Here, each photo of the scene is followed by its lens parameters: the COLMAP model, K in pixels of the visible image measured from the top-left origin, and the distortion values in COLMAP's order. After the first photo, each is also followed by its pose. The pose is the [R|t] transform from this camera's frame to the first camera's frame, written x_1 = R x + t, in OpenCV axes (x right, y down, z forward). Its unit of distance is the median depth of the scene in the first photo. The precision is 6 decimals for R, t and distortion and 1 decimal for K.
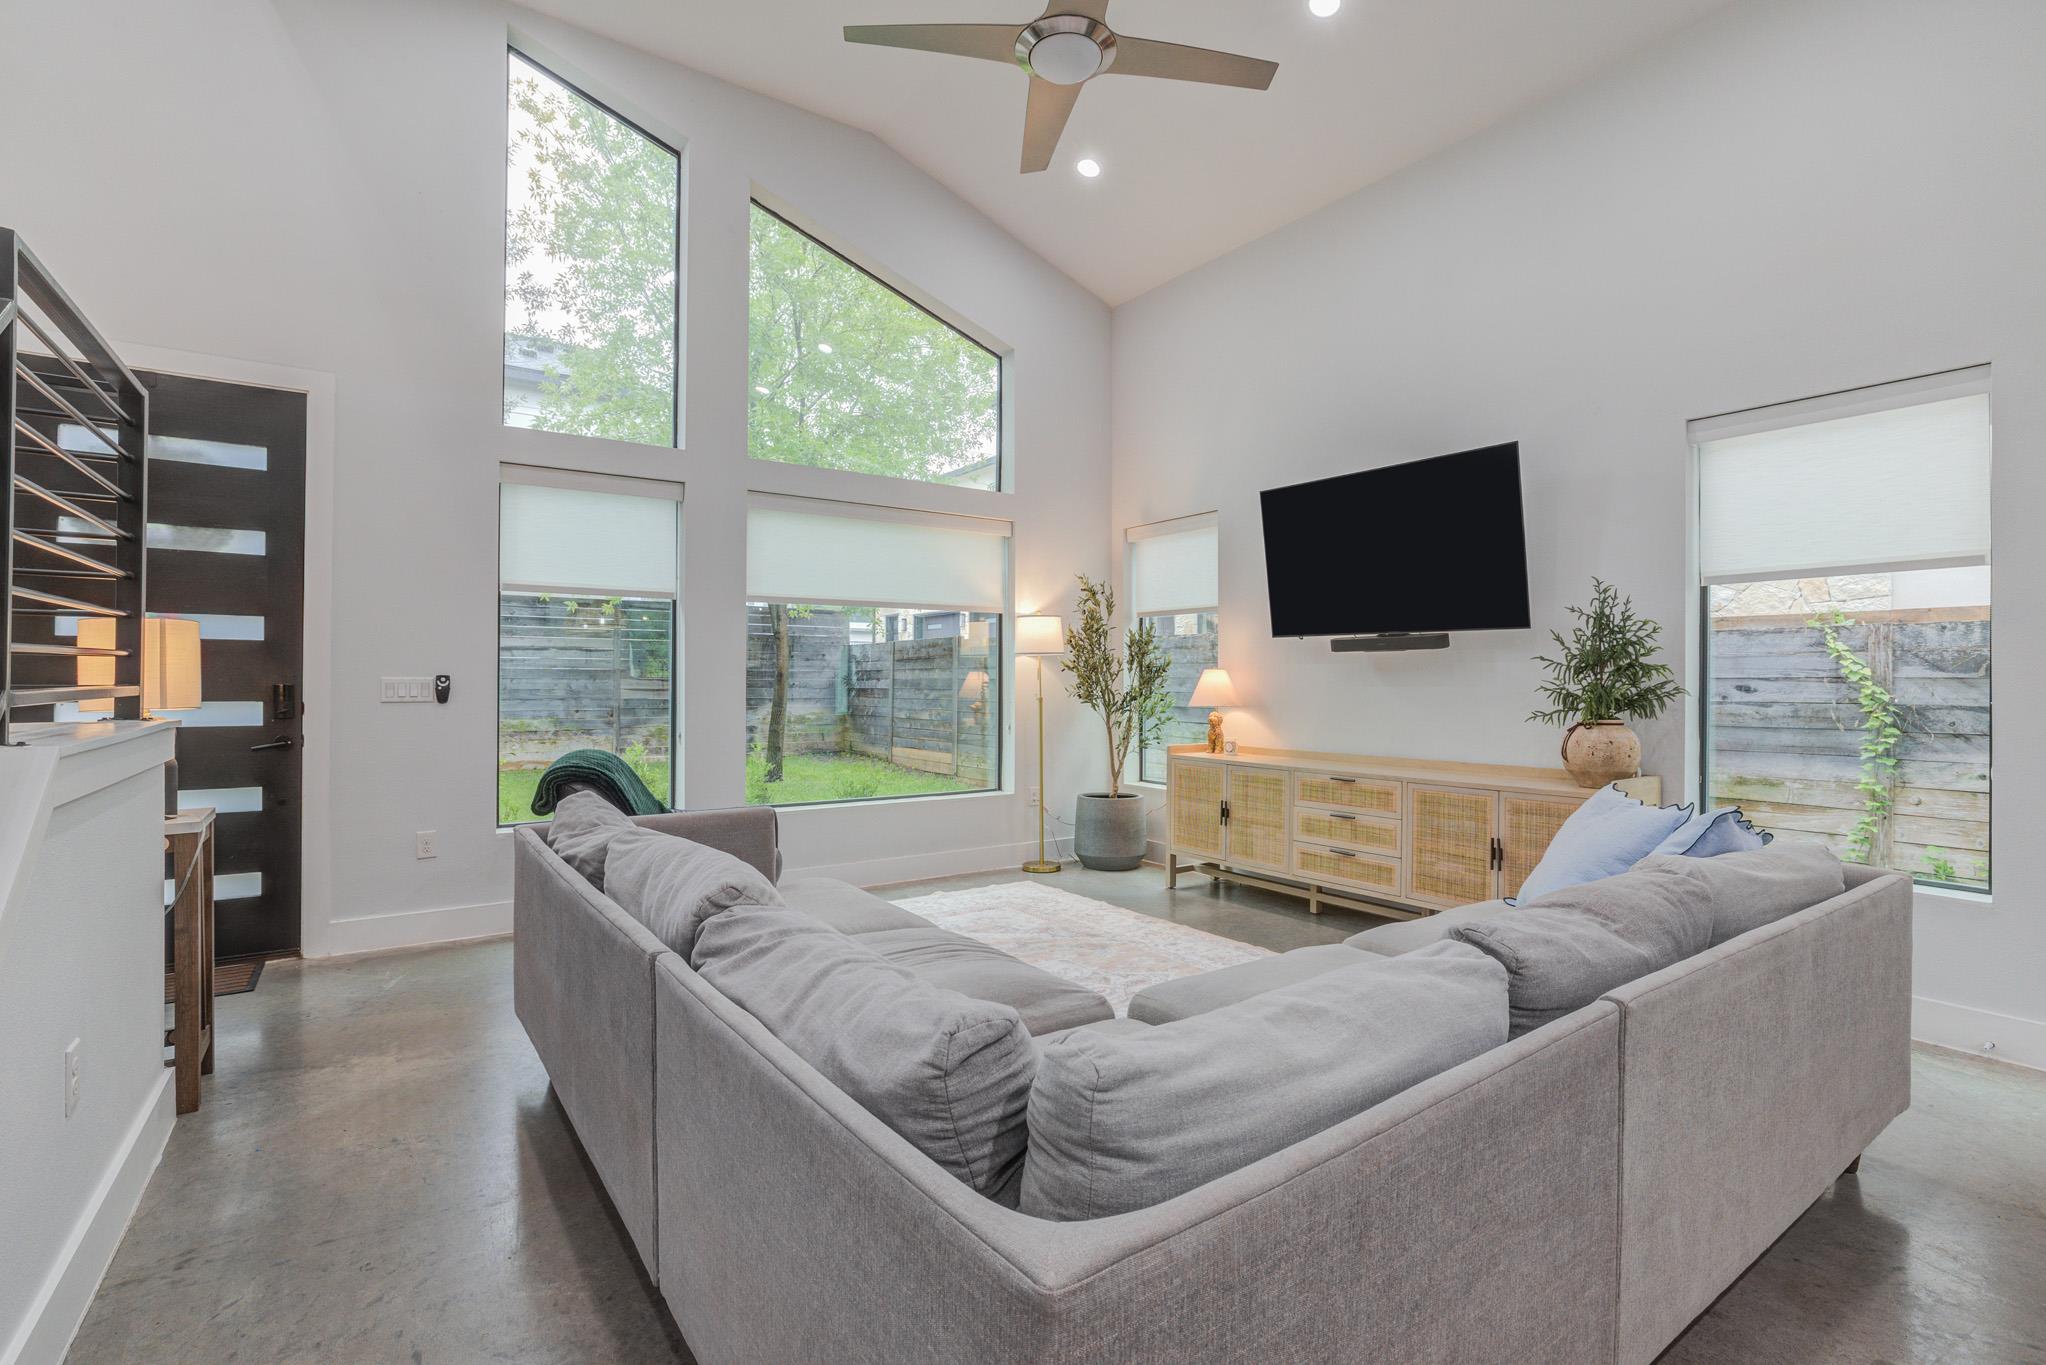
lens RADIAL K [[935.2, 0, 1016.1], [0, 935.2, 677.6], [0, 0, 1]] dist [-0.041815, 0.016069]
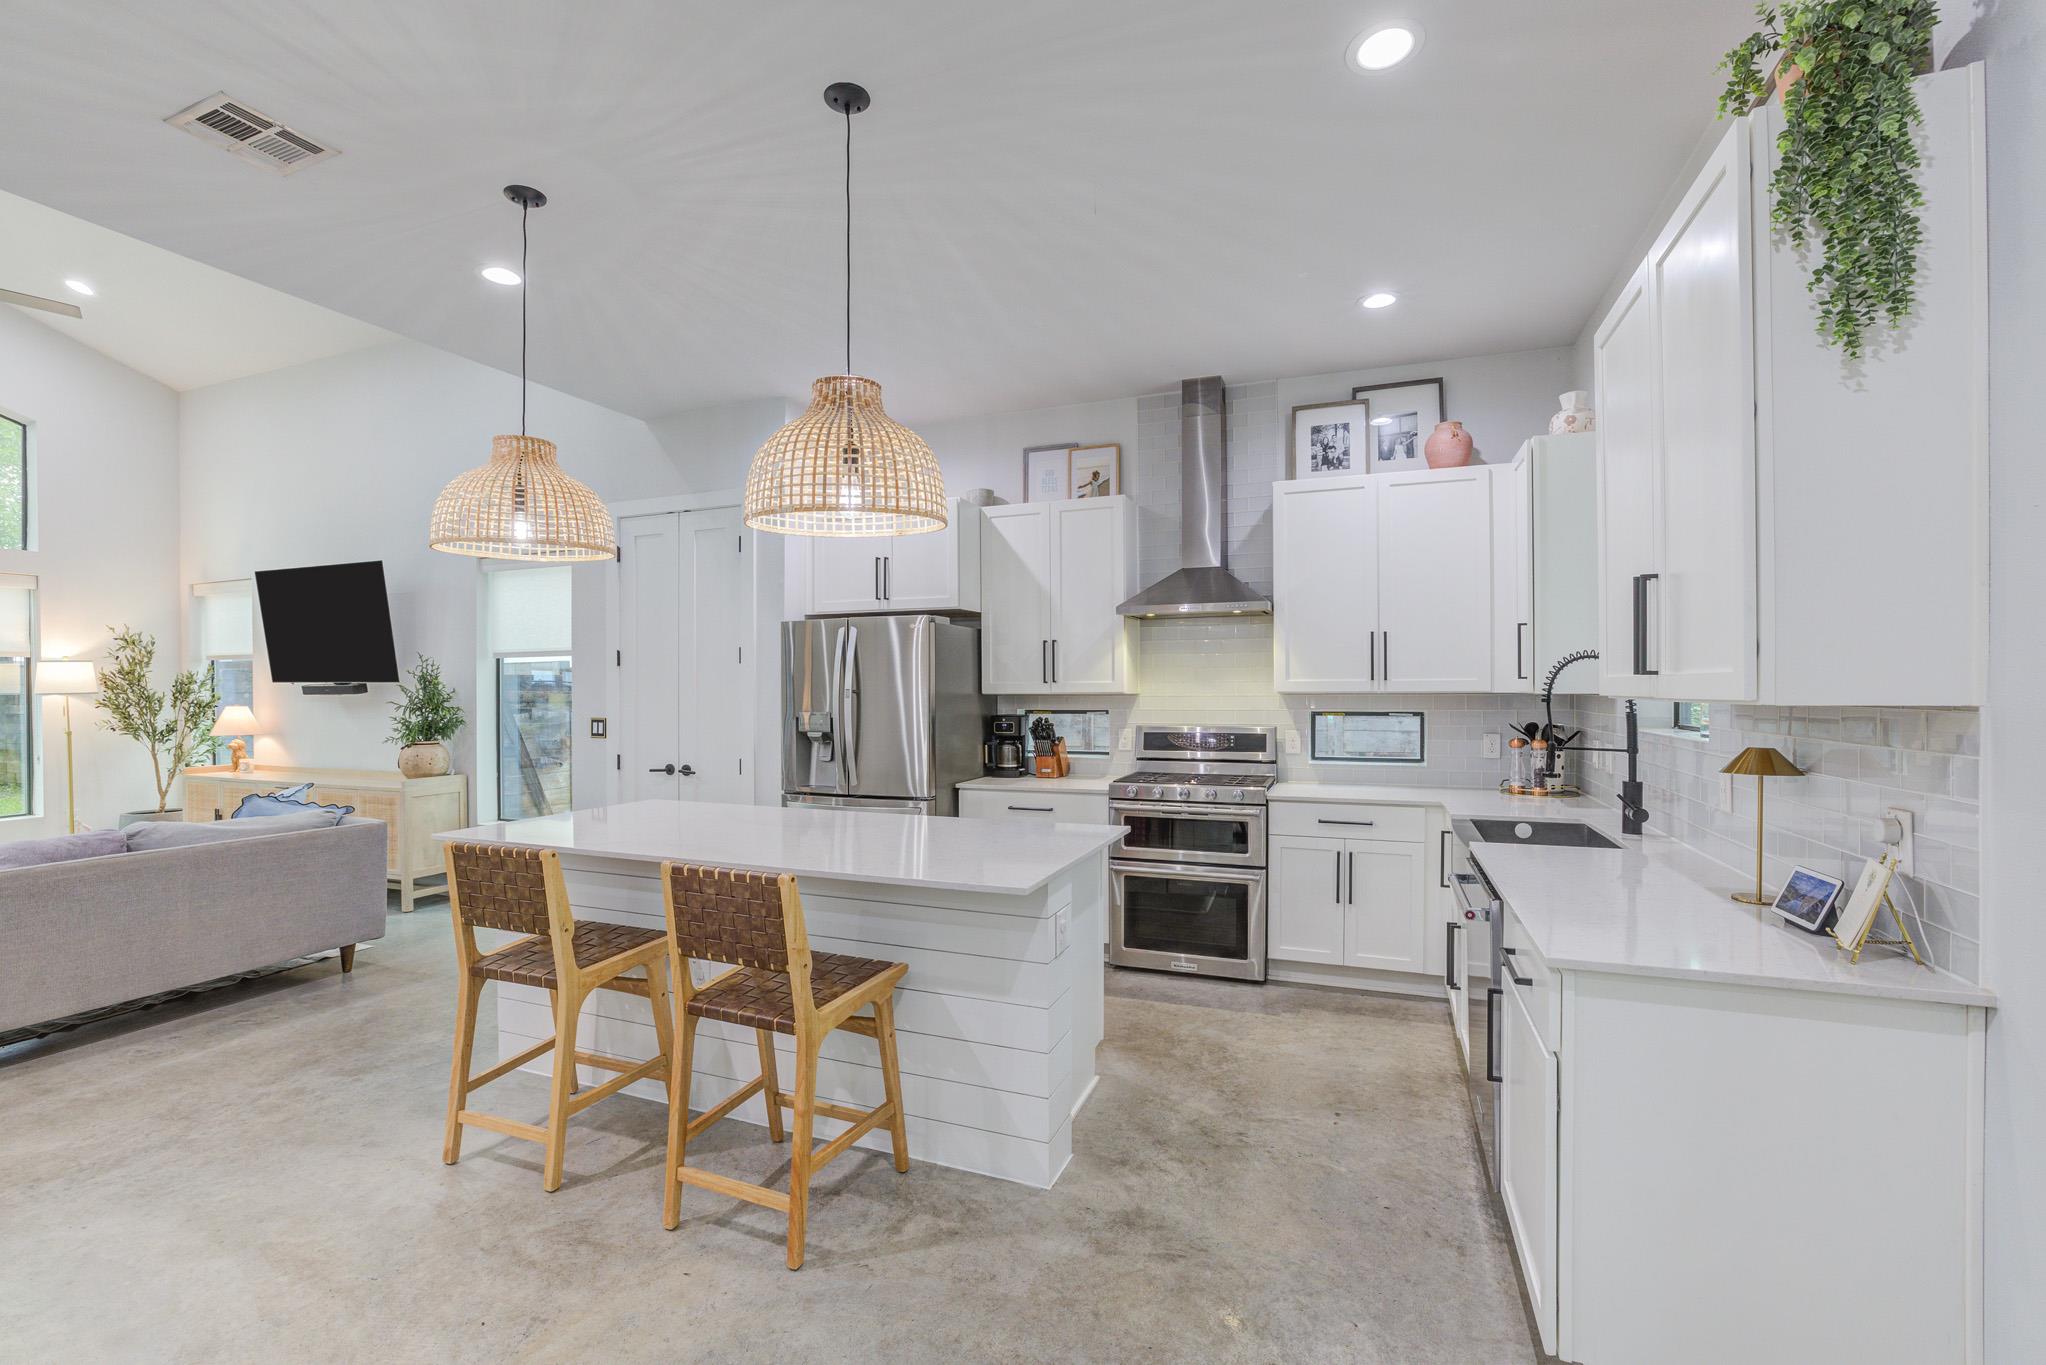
lens RADIAL K [[892.9, 0, 1013.7], [0, 892.9, 691.4], [0, 0, 1]] dist [-0.049659, 0.017133]
pose [[0.834865, -0.010562, 0.550354, 0.481720], [0.006125, 0.999932, 0.009900, -0.036500], [-0.550421, -0.004894, 0.834873, -0.611423]]
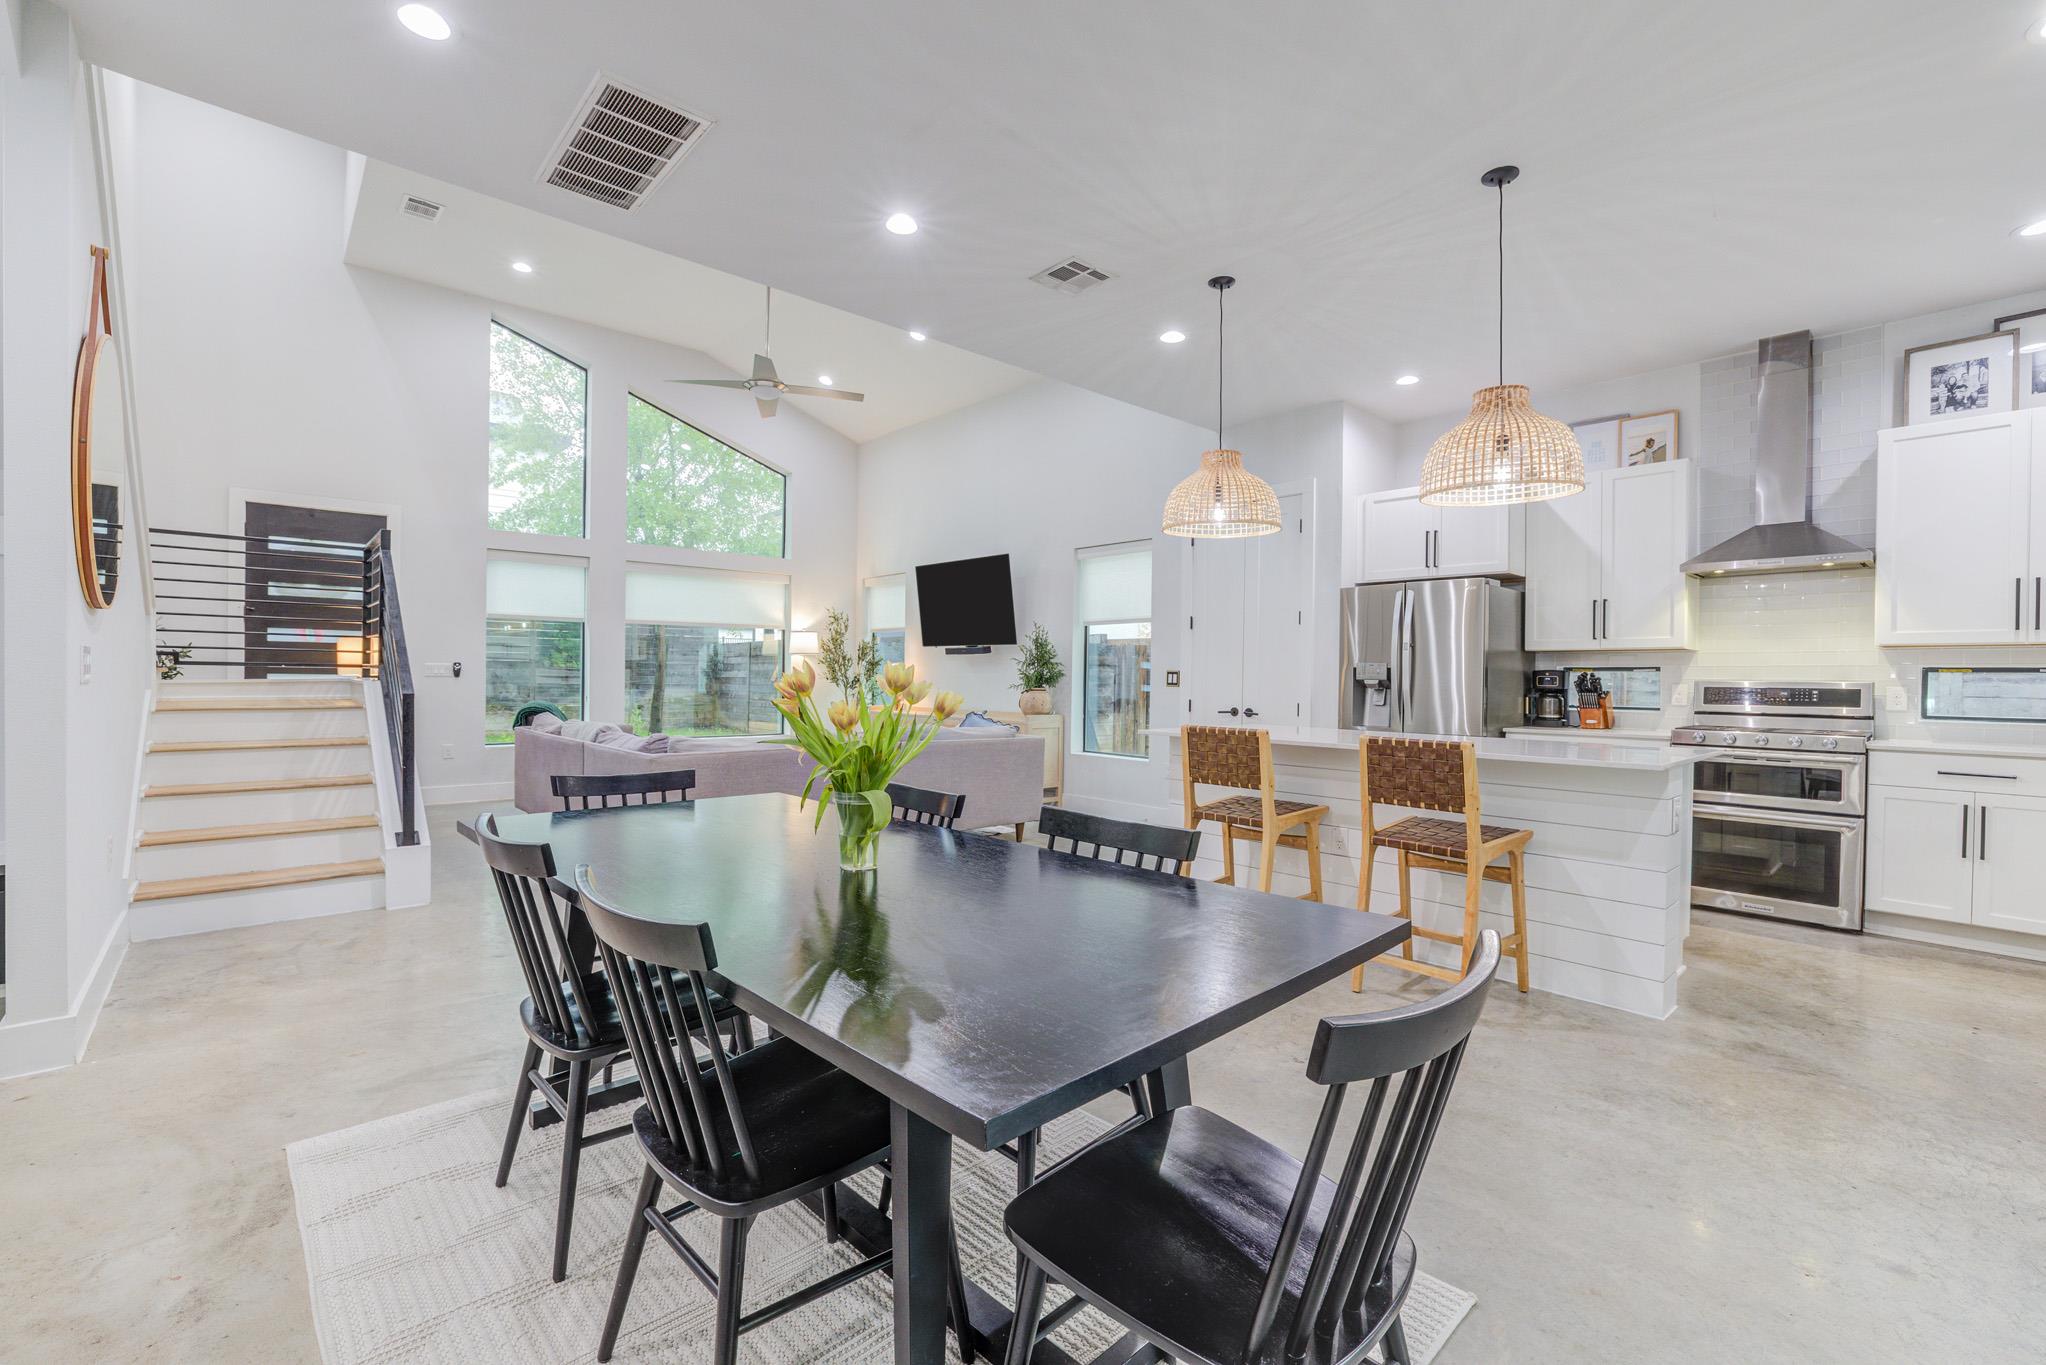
lens RADIAL K [[877.7, 0, 1015.7], [0, 877.7, 683.3], [0, 0, 1]] dist [-0.043741, 0.015502]
pose [[0.992816, 0.007079, 0.119439, 0.254149], [-0.008407, 0.999908, 0.010621, 0.009786], [-0.119353, -0.011548, 0.992785, -0.742477]]
